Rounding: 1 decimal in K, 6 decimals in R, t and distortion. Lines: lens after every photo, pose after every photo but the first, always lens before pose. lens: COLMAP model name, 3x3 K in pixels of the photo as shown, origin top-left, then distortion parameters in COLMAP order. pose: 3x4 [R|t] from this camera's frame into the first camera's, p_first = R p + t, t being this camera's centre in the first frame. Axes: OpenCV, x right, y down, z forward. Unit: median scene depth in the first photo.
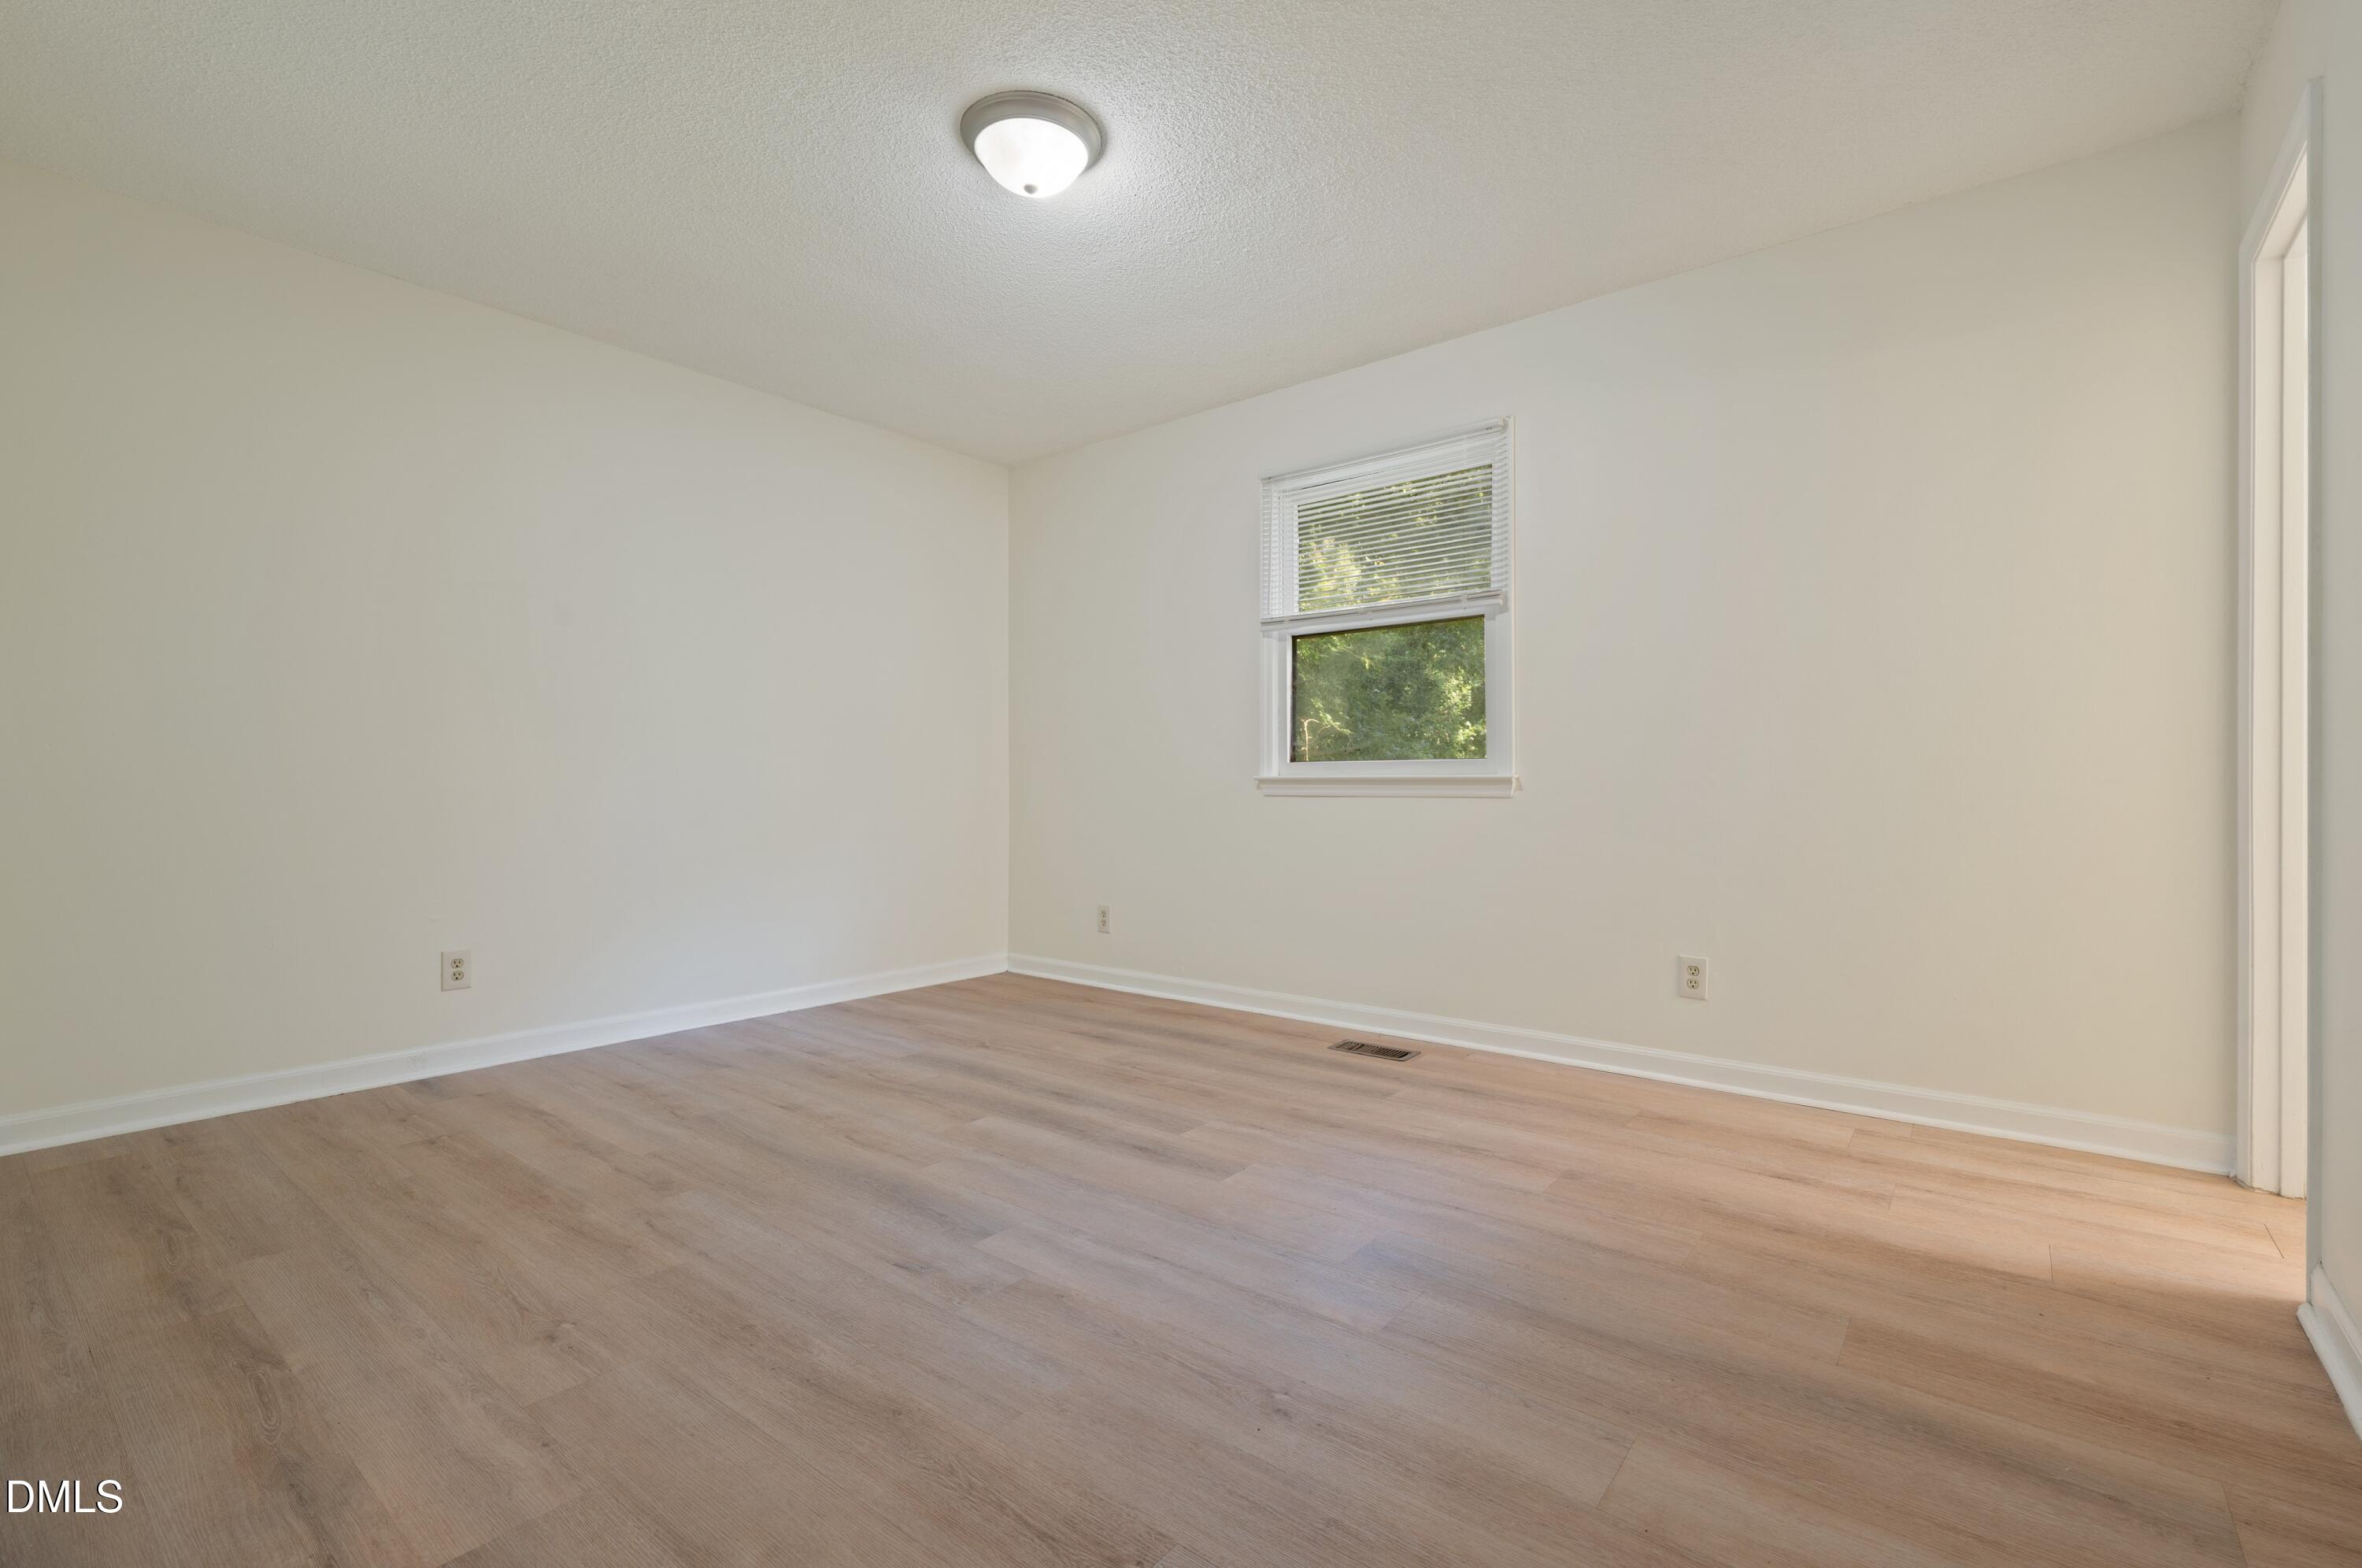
lens RADIAL K [[1099.1, 0, 1181.0], [0, 1099.1, 784.0], [0, 0, 1]] dist [0.001482, 0.000140]
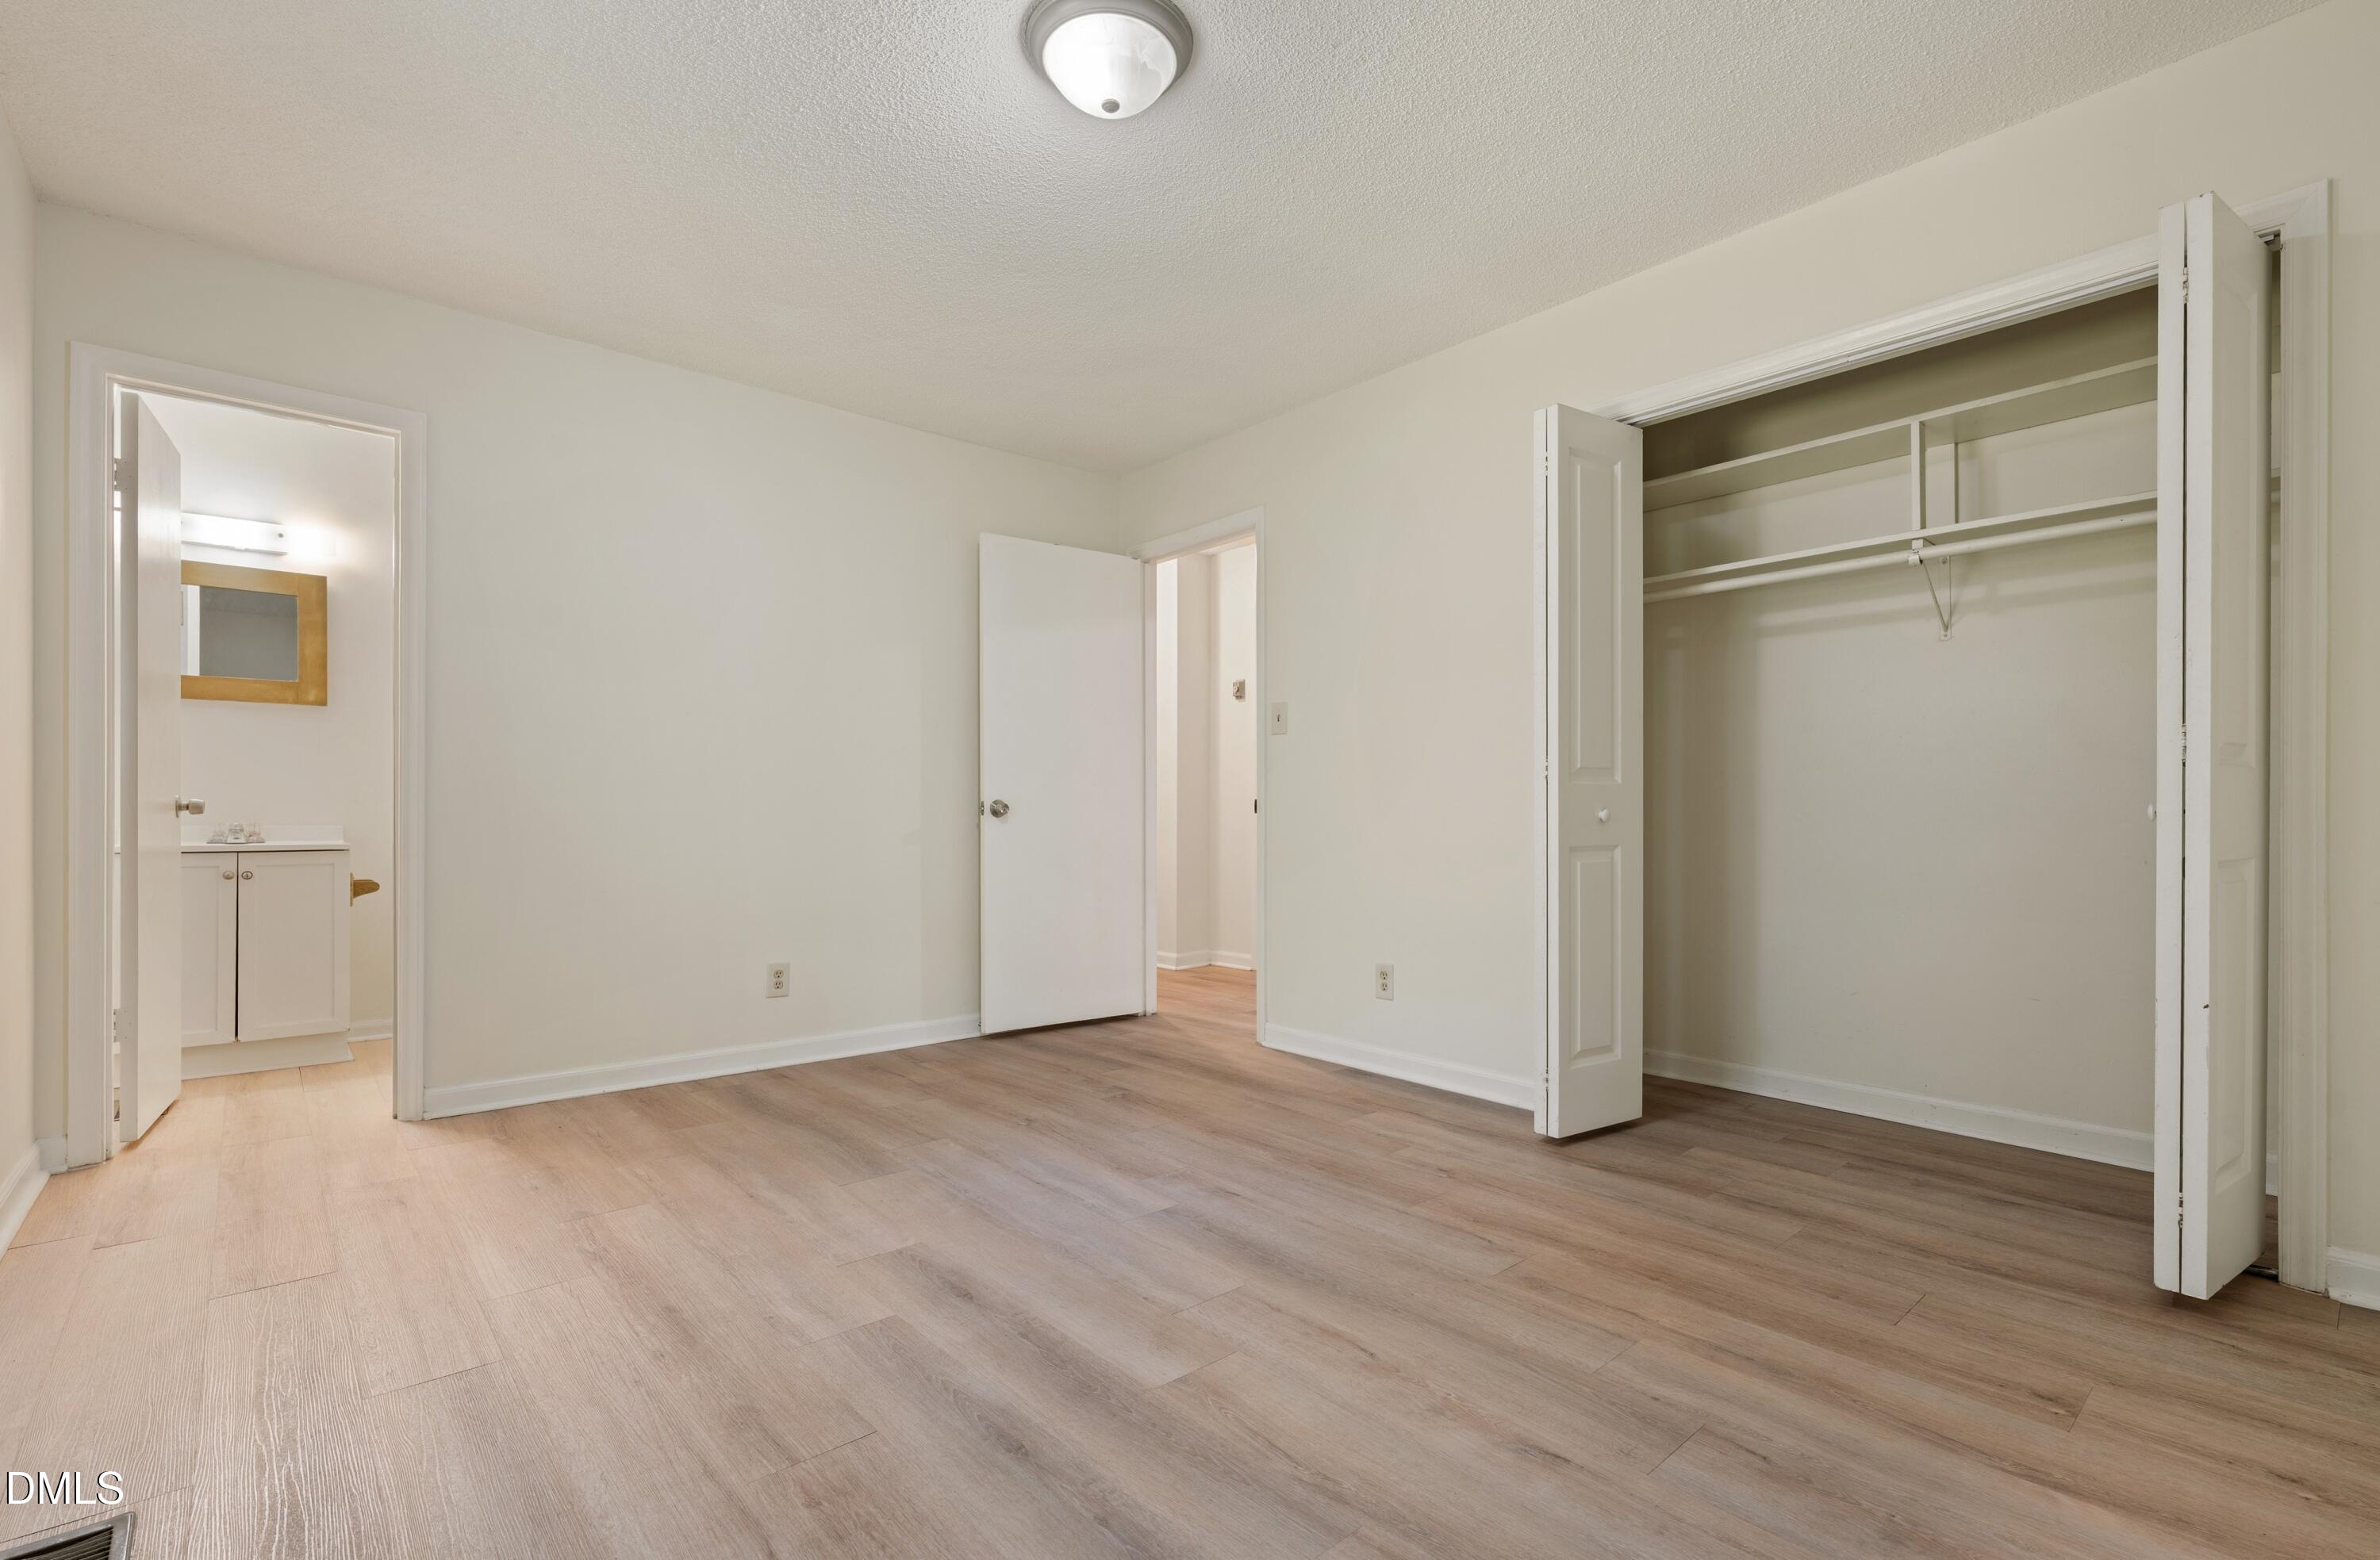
lens RADIAL K [[1131.1, 0, 1186.3], [0, 1131.1, 819.3], [0, 0, 1]] dist [0.000756, 0.000071]
pose [[-0.985897, 0.000714, 0.167354, -0.379641], [0.001930, 0.999973, 0.007103, -0.004601], [-0.167345, 0.007326, -0.985871, 2.076573]]
